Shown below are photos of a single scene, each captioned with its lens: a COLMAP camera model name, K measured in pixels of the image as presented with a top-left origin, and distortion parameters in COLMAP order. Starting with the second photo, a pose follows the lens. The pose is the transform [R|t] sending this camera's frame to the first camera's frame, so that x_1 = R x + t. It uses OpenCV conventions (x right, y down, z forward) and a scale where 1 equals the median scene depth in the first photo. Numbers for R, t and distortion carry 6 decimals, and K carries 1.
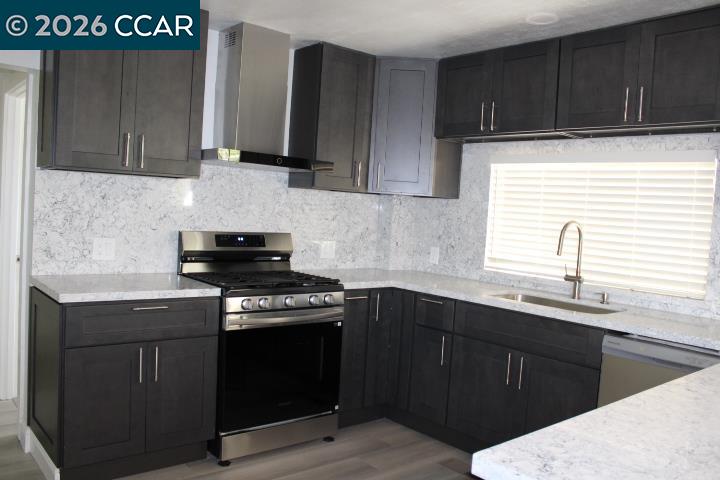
lens RADIAL K [[607.7, 0, 362.3], [0, 607.7, 242.5], [0, 0, 1]] dist [-0.141901, 0.109147]
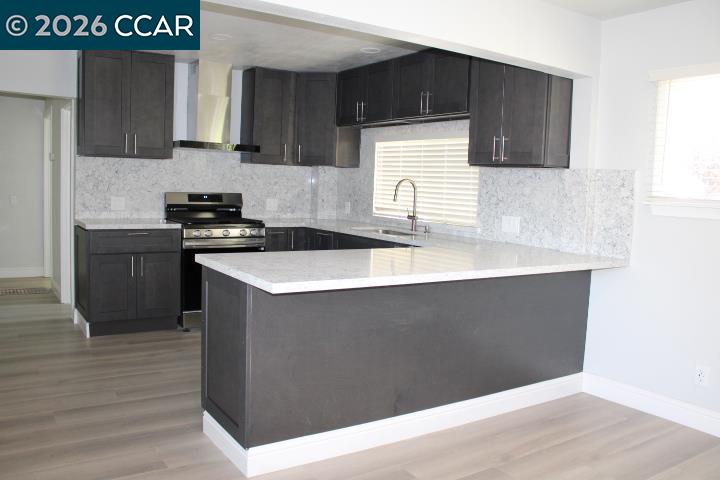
lens RADIAL K [[607.7, 0, 355.8], [0, 607.7, 239.2], [0, 0, 1]] dist [-0.141901, 0.109147]
pose [[0.992148, -0.011052, -0.124578, 0.400716], [0.014970, 0.999421, 0.030558, 0.065402], [0.124168, -0.032183, 0.991739, -0.529774]]
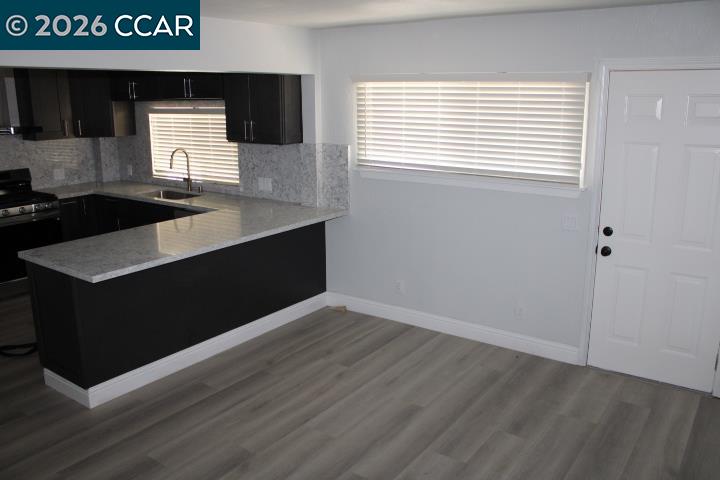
lens RADIAL K [[607.7, 0, 354.2], [0, 607.7, 235.2], [0, 0, 1]] dist [-0.141901, 0.109147]
pose [[0.971183, -0.119202, 0.206387, 0.446917], [0.079997, 0.978743, 0.188847, -0.077502], [-0.224510, -0.166894, 0.960074, -0.876808]]
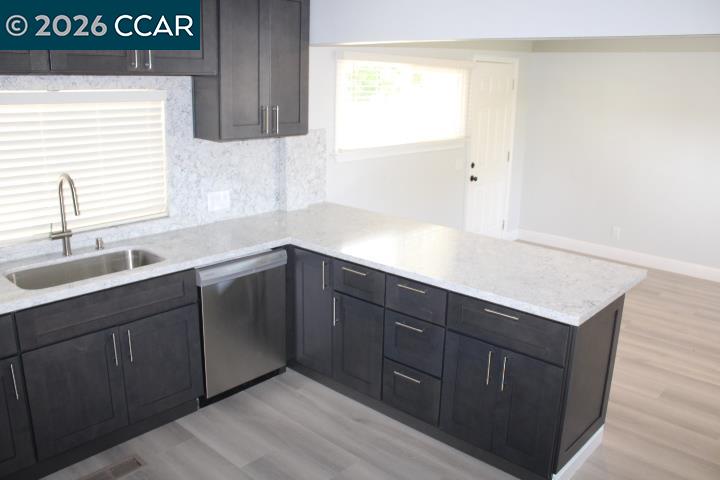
lens RADIAL K [[607.7, 0, 357.9], [0, 607.7, 242.3], [0, 0, 1]] dist [-0.141901, 0.109147]
pose [[-0.126387, -0.318849, 0.939341, -0.545878], [0.030791, 0.945217, 0.324987, -0.205854], [-0.991503, 0.069998, -0.109645, 0.647682]]
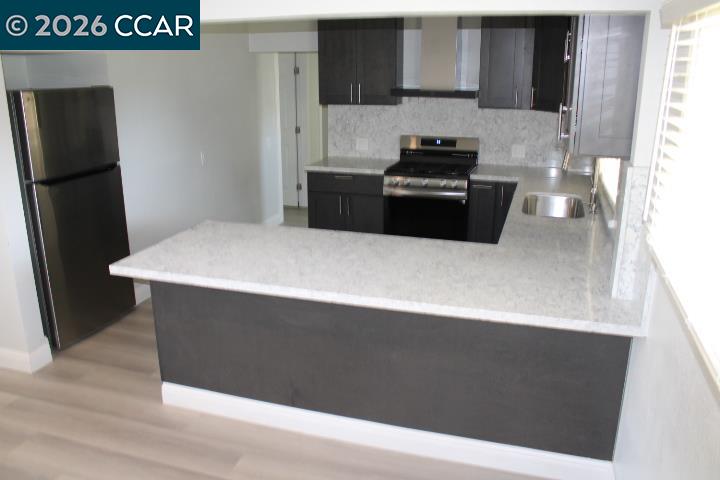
lens RADIAL K [[607.7, 0, 353.2], [0, 607.7, 242.9], [0, 0, 1]] dist [-0.141901, 0.109147]
pose [[0.515829, 0.194042, -0.834427, 1.113387], [-0.010378, 0.975355, 0.220399, -0.098148], [0.856629, -0.105028, 0.505130, -0.012018]]
